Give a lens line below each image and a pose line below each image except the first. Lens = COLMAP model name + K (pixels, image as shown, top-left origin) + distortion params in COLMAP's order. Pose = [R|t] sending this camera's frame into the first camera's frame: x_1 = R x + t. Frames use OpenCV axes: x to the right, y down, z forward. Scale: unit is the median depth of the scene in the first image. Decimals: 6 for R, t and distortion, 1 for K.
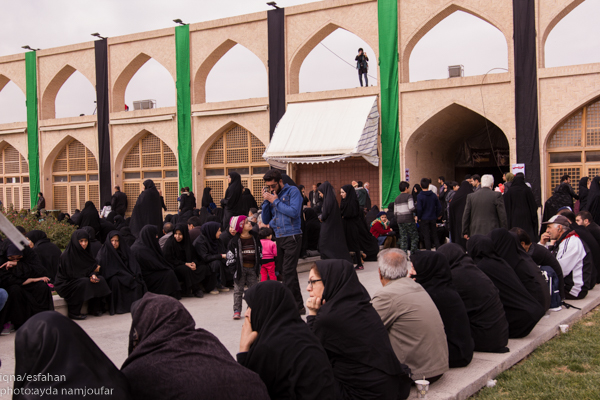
lens RADIAL K [[751.6, 0, 302.1], [0, 751.6, 200.9], [0, 0, 1]] dist [0.017034, 0.000000]
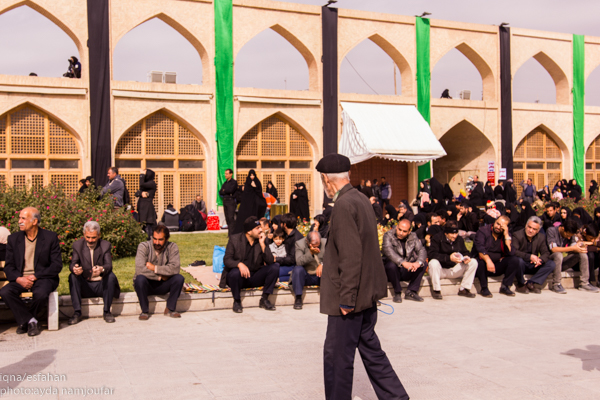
lens RADIAL K [[707.1, 0, 300.0], [0, 707.1, 198.5], [0, 0, 1]] dist [-0.005130, 0.000000]
pose [[0.544218, 0.002705, 0.838940, -0.804692], [0.009522, 0.999910, -0.009401, 0.011436], [-0.838890, 0.013105, 0.544143, 0.486177]]
